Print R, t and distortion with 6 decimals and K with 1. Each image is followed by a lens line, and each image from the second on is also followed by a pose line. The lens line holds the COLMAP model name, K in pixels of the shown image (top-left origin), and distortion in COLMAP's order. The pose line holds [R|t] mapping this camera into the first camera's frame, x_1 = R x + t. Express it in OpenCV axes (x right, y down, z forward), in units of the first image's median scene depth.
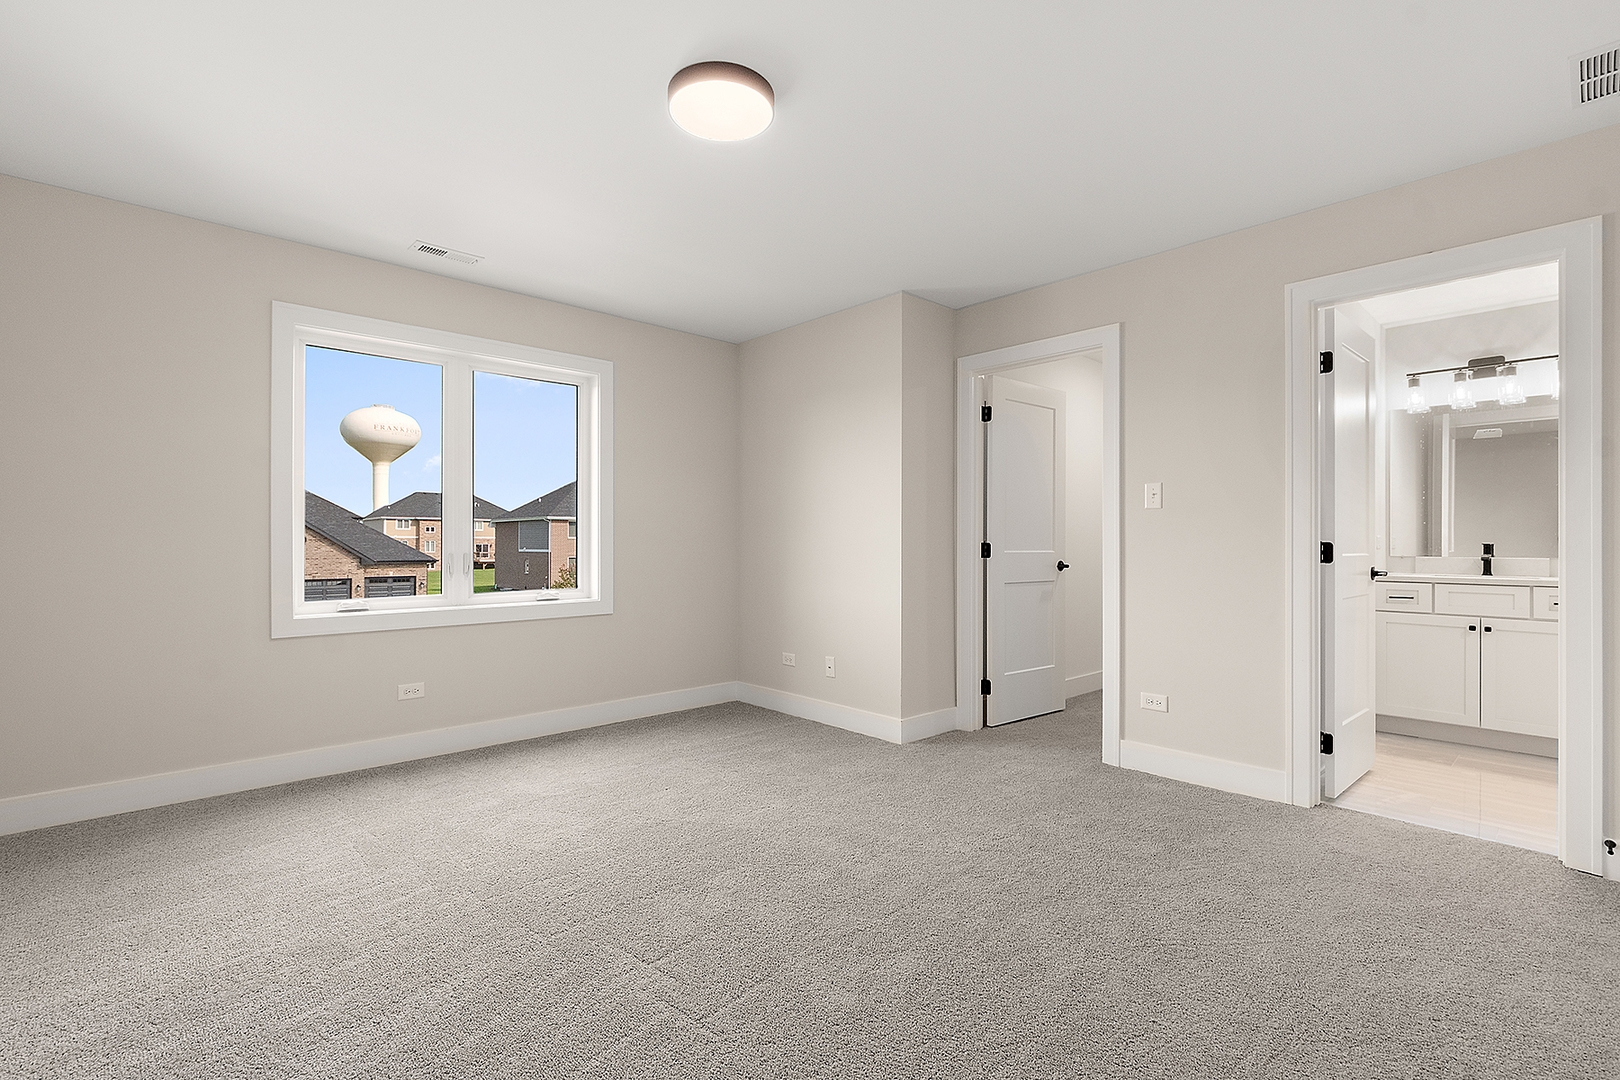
lens RADIAL K [[732.0, 0, 810.0], [0, 732.0, 540.0], [0, 0, 1]] dist [0.010252, -0.000092]
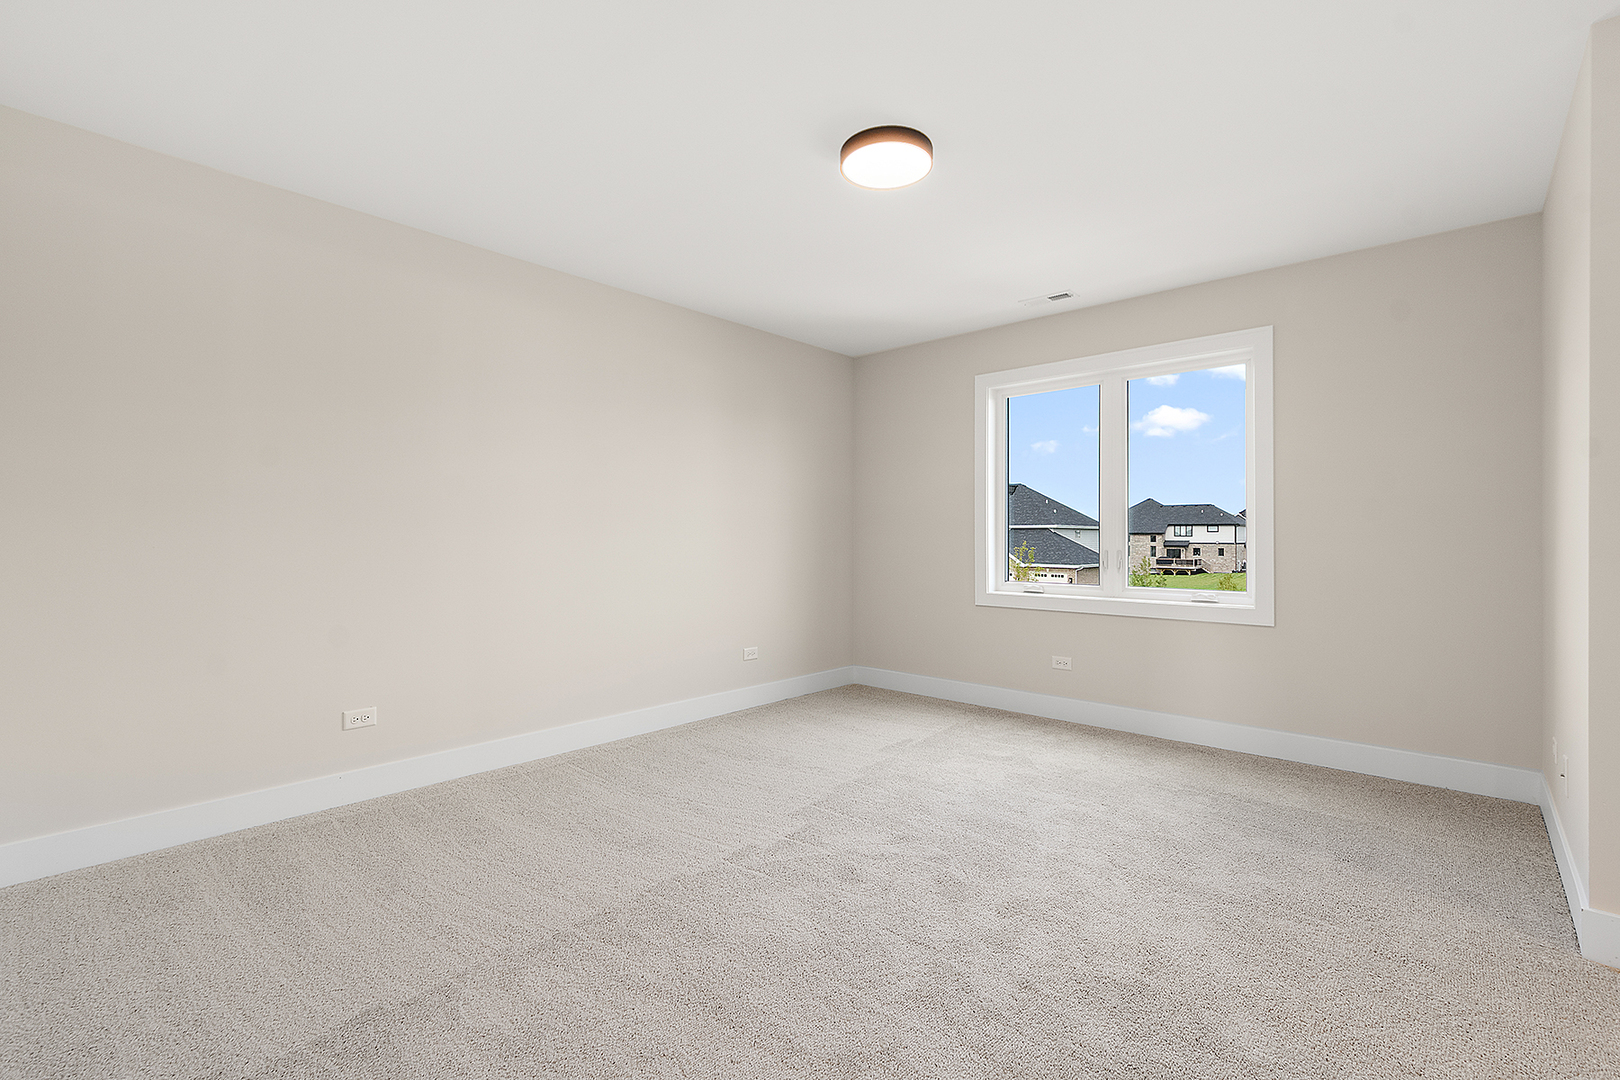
lens RADIAL K [[737.0, 0, 809.1], [0, 737.0, 521.8], [0, 0, 1]] dist [0.011283, -0.000210]
pose [[0.090708, -0.020494, -0.995667, 0.612998], [0.002169, 0.999790, -0.020381, -0.002186], [0.995875, -0.000311, 0.090733, 0.461841]]
